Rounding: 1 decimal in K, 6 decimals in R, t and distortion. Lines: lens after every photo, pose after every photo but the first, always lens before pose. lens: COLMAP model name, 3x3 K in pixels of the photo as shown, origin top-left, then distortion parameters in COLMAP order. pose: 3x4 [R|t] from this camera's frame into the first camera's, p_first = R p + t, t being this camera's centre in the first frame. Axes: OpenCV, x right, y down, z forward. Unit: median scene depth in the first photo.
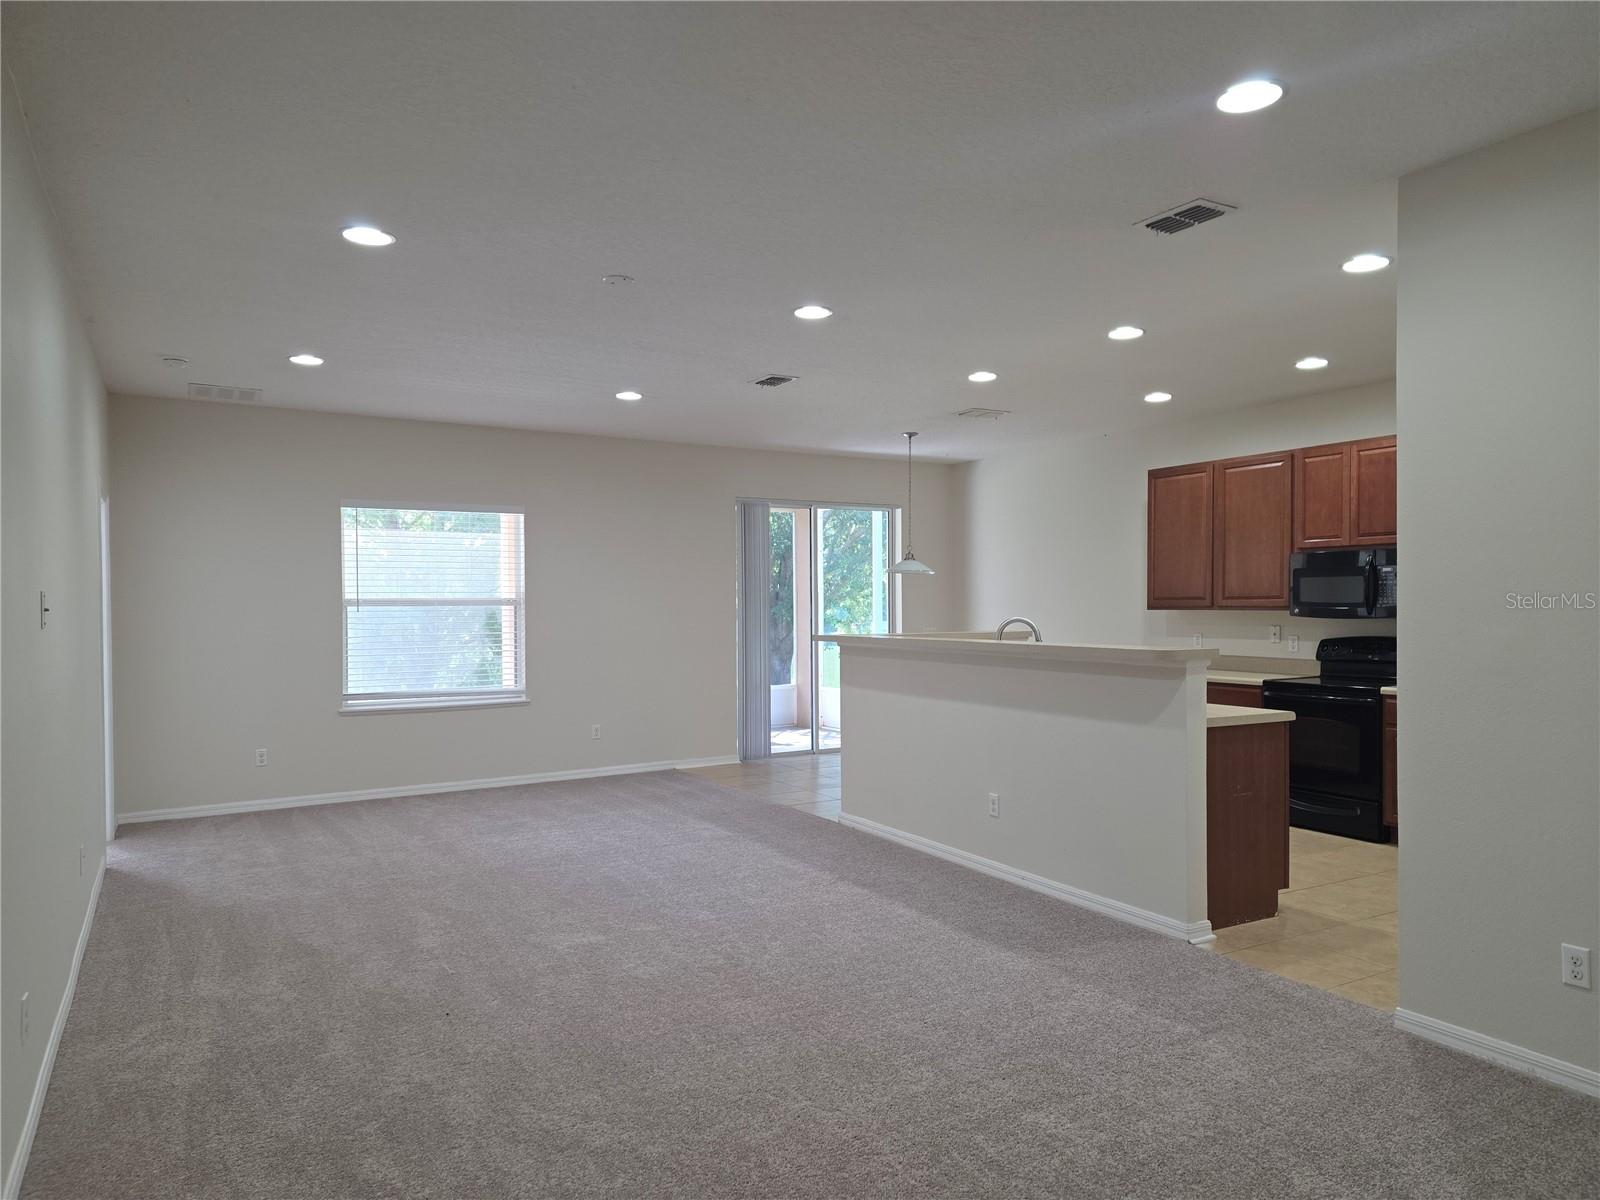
lens RADIAL K [[1058.6, 0, 813.3], [0, 1058.6, 613.5], [0, 0, 1]] dist [0.094949, -0.075587]
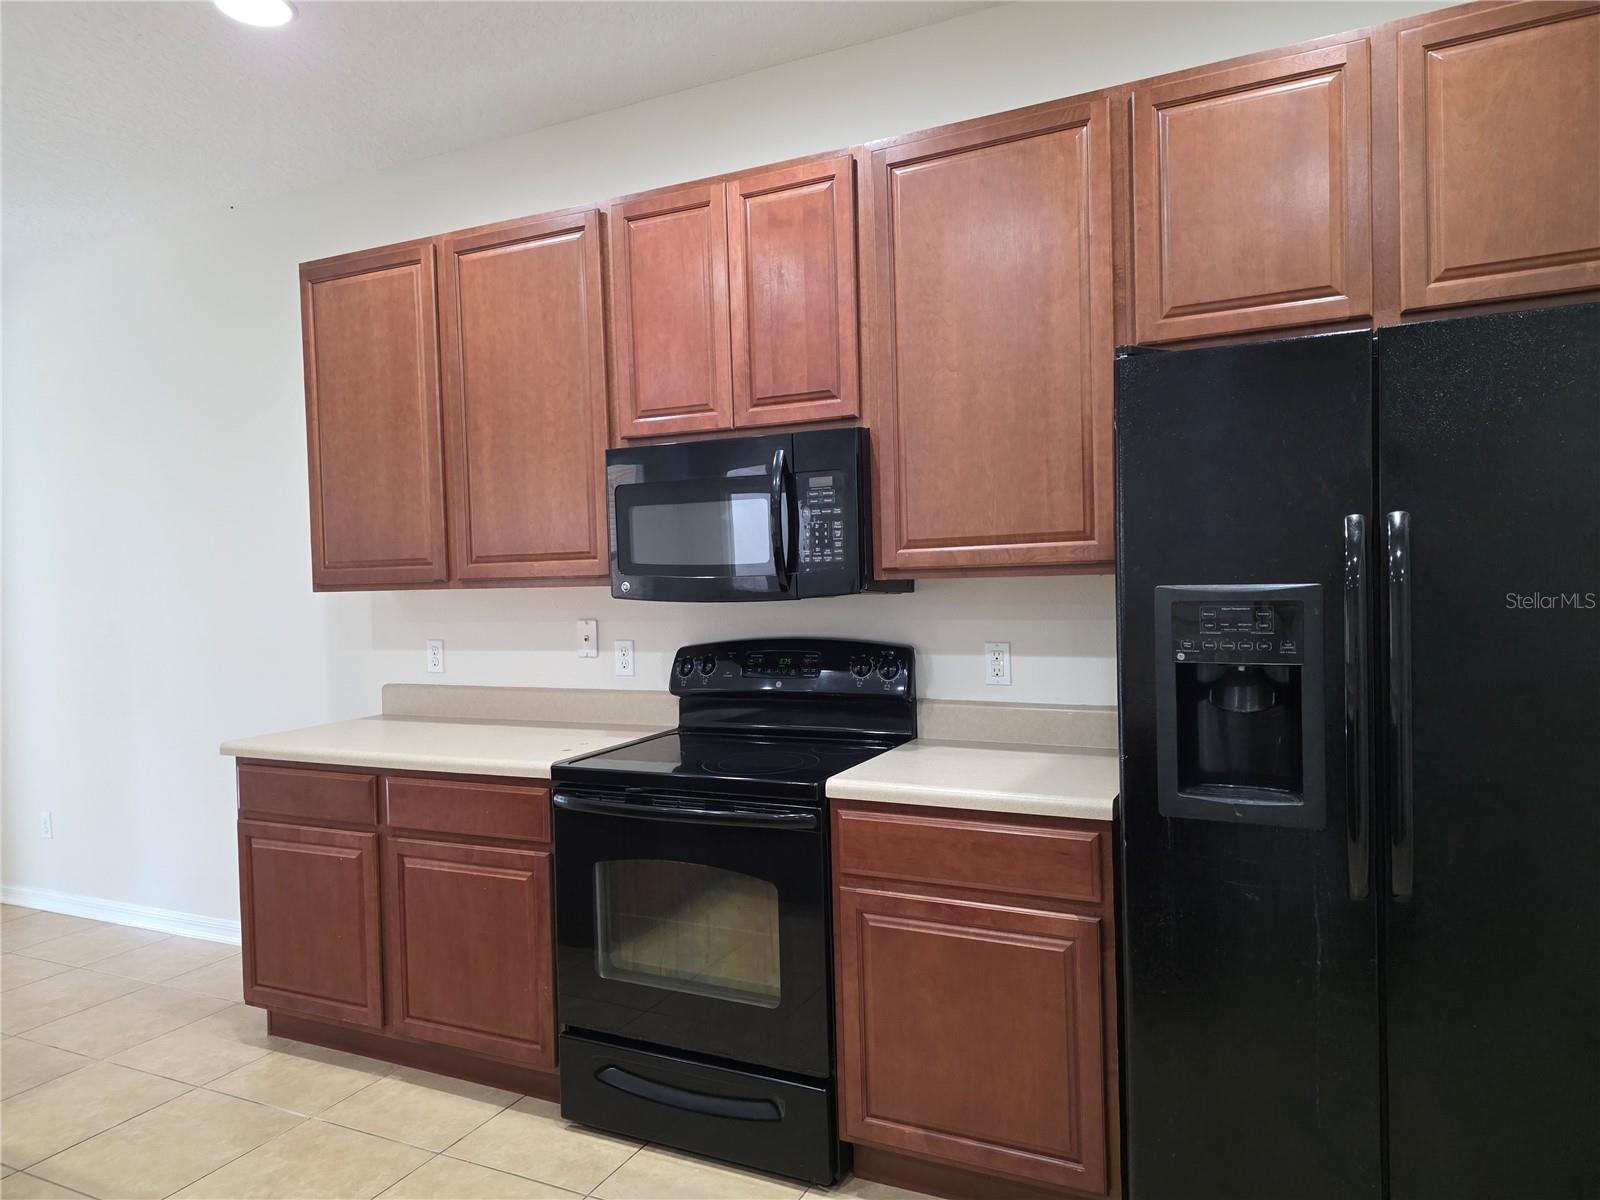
lens RADIAL K [[1058.6, 0, 801.8], [0, 1058.6, 602.6], [0, 0, 1]] dist [0.094949, -0.075587]
pose [[0.839927, -0.036743, 0.541454, 0.298105], [0.029412, 0.999321, 0.022188, -0.003690], [-0.541902, -0.002711, 0.840437, 0.648765]]
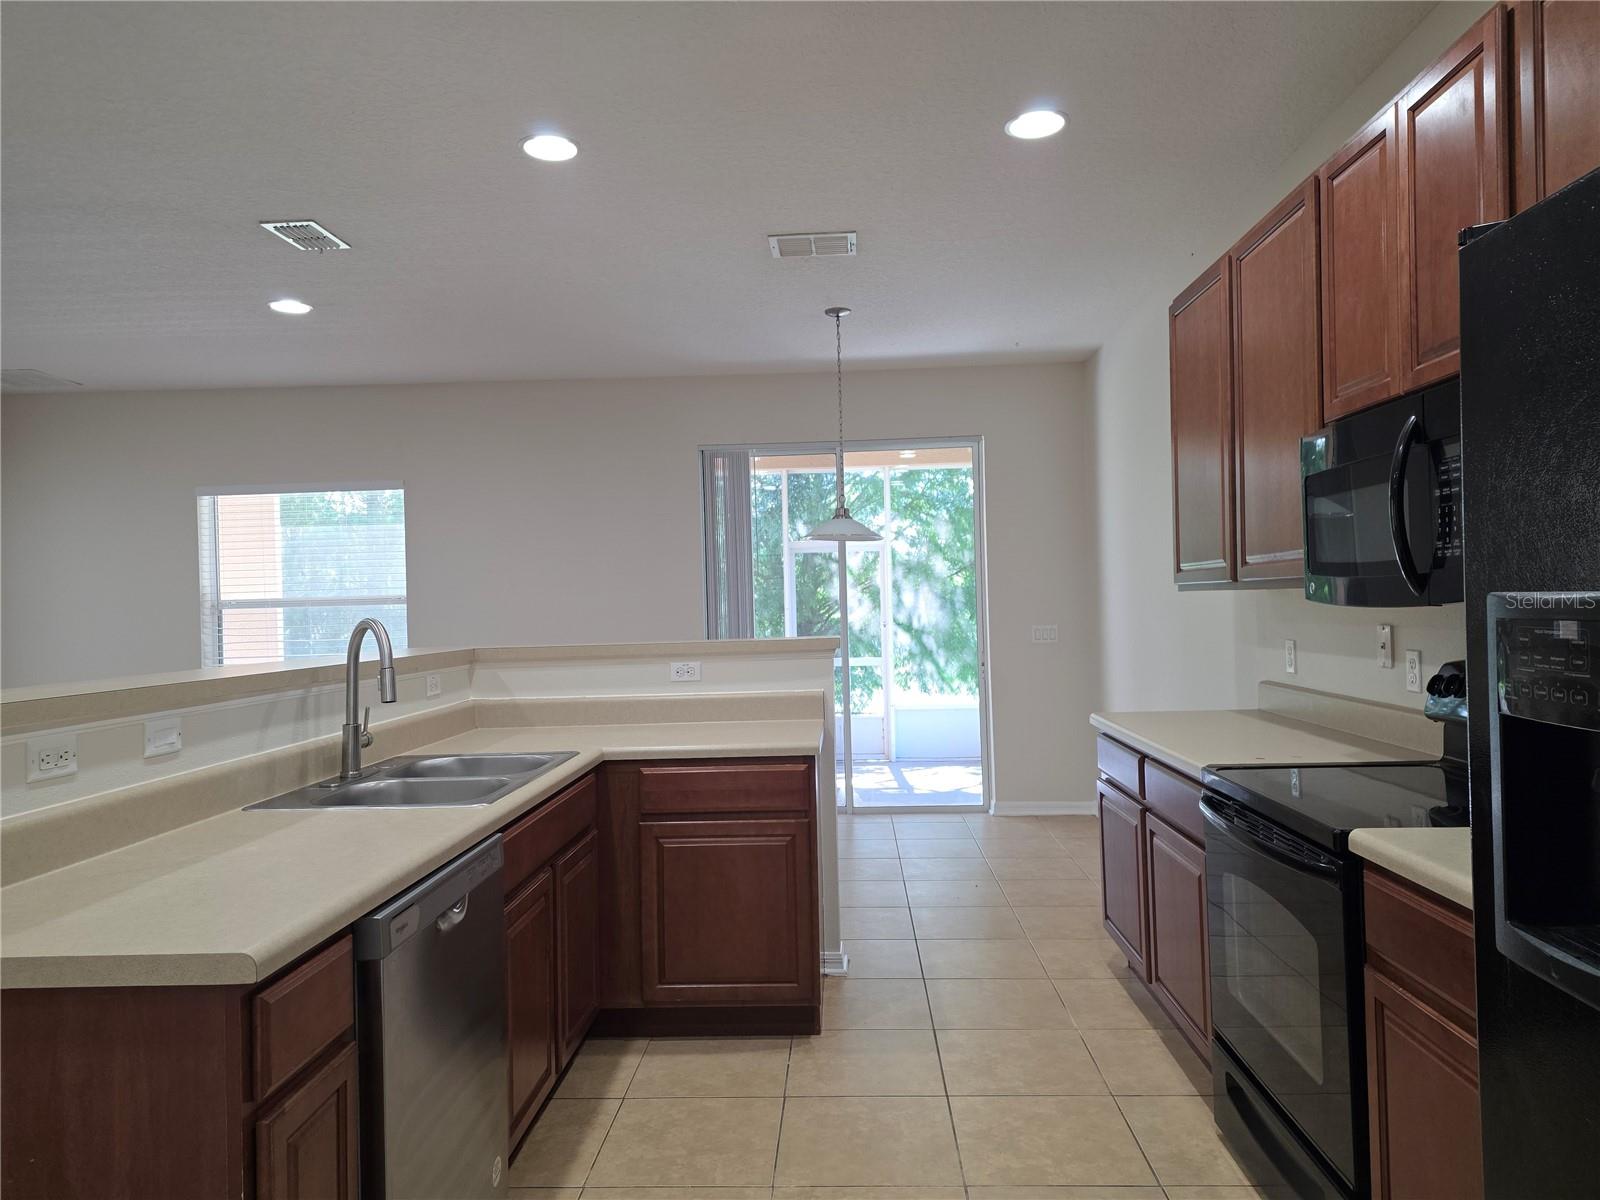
lens RADIAL K [[1058.6, 0, 807.9], [0, 1058.6, 615.8], [0, 0, 1]] dist [0.094949, -0.075587]
pose [[0.844484, -0.011805, -0.535450, 0.527936], [0.019276, 0.999779, 0.008359, 0.000504], [0.535233, -0.017380, 0.844526, 0.617557]]
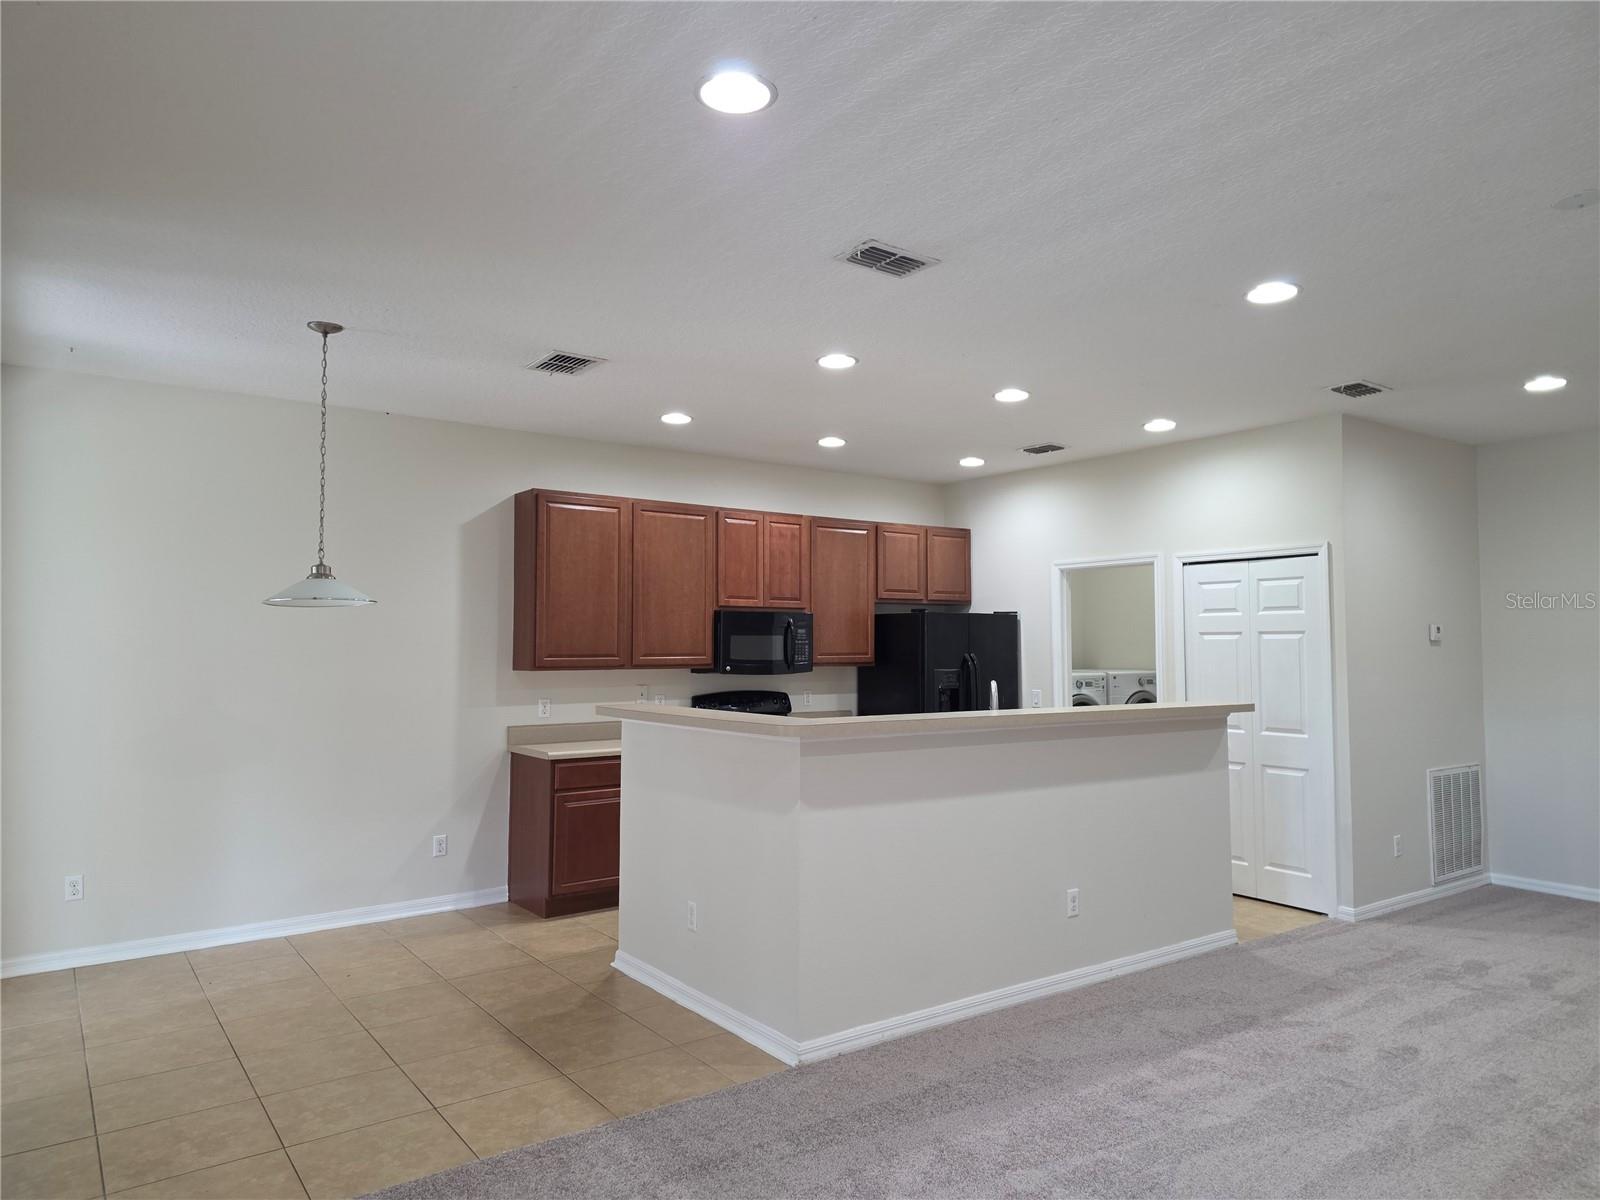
lens RADIAL K [[1058.6, 0, 808.8], [0, 1058.6, 601.9], [0, 0, 1]] dist [0.094949, -0.075587]
pose [[-0.097854, 0.044961, 0.994185, -0.566690], [0.005708, 0.998988, -0.044616, -0.021428], [-0.995184, 0.001309, -0.098012, 1.076317]]
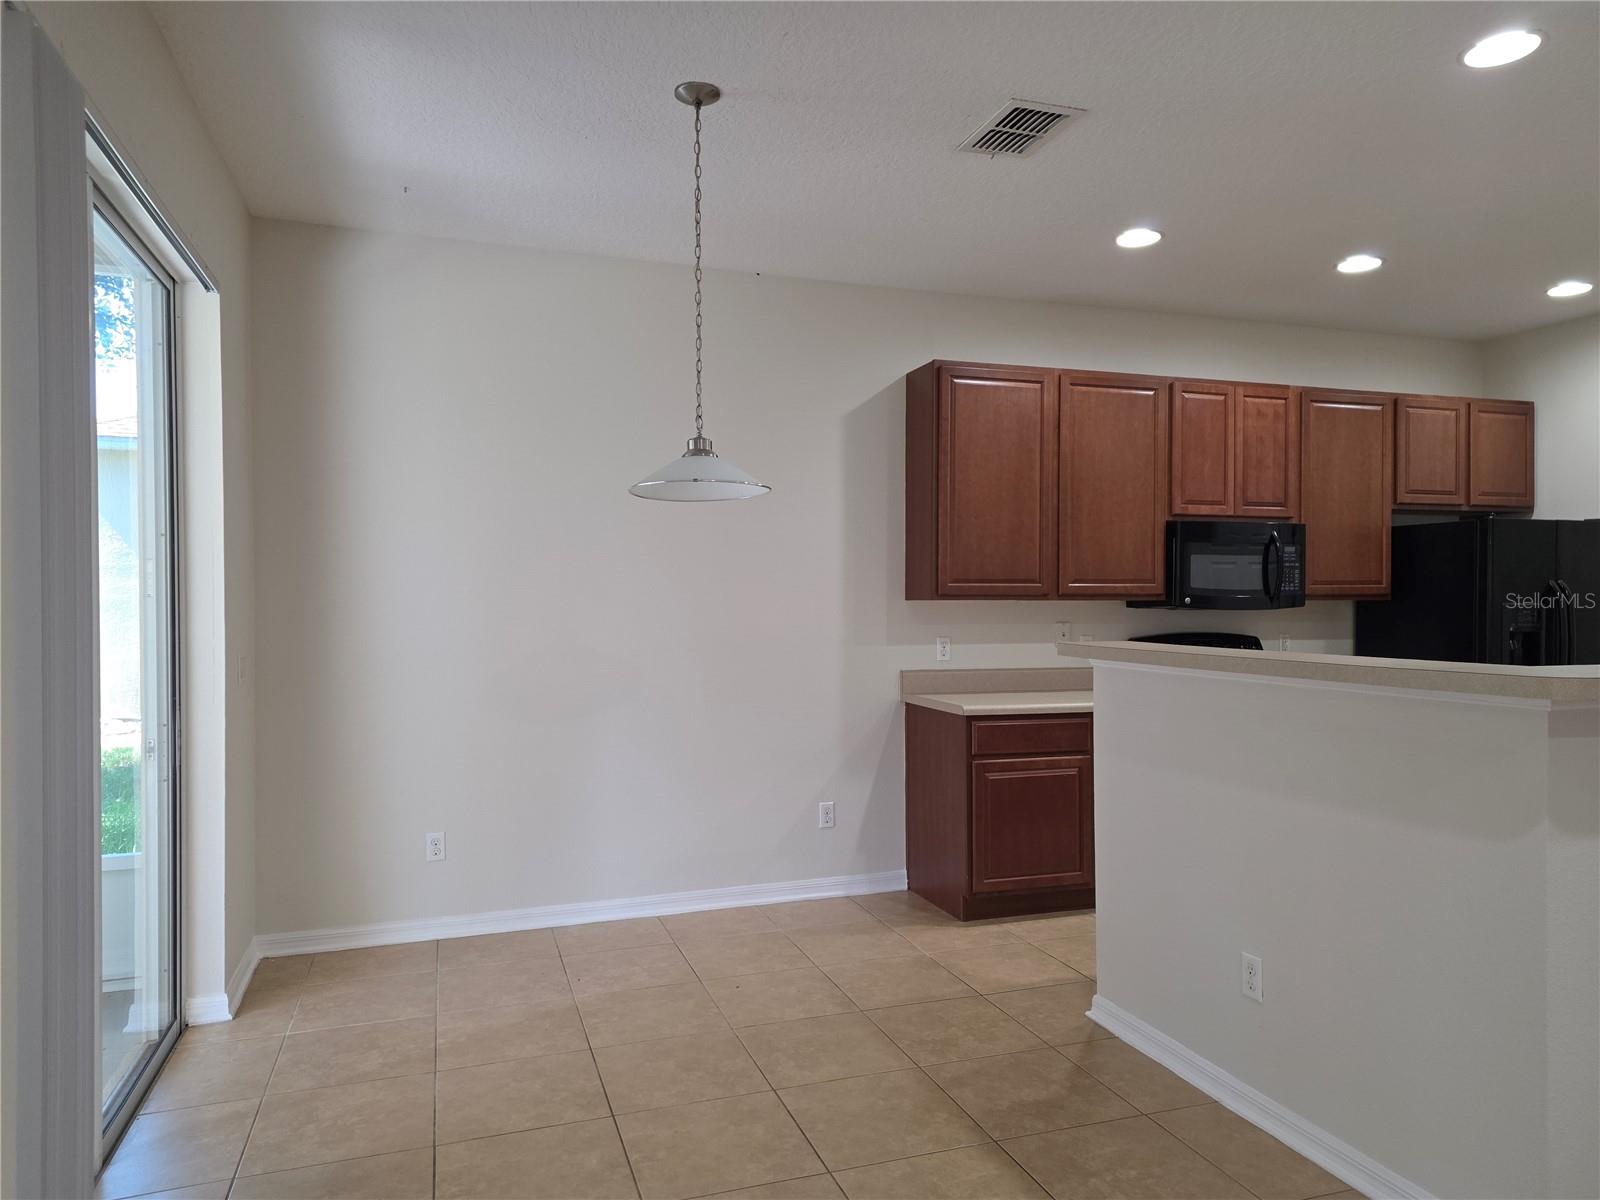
lens RADIAL K [[1058.6, 0, 790.2], [0, 1058.6, 606.2], [0, 0, 1]] dist [0.094949, -0.075587]
pose [[0.204655, -0.002920, 0.978830, -0.331877], [0.006566, 0.999977, 0.001610, -0.001493], [-0.978812, 0.006097, 0.204670, 1.174654]]
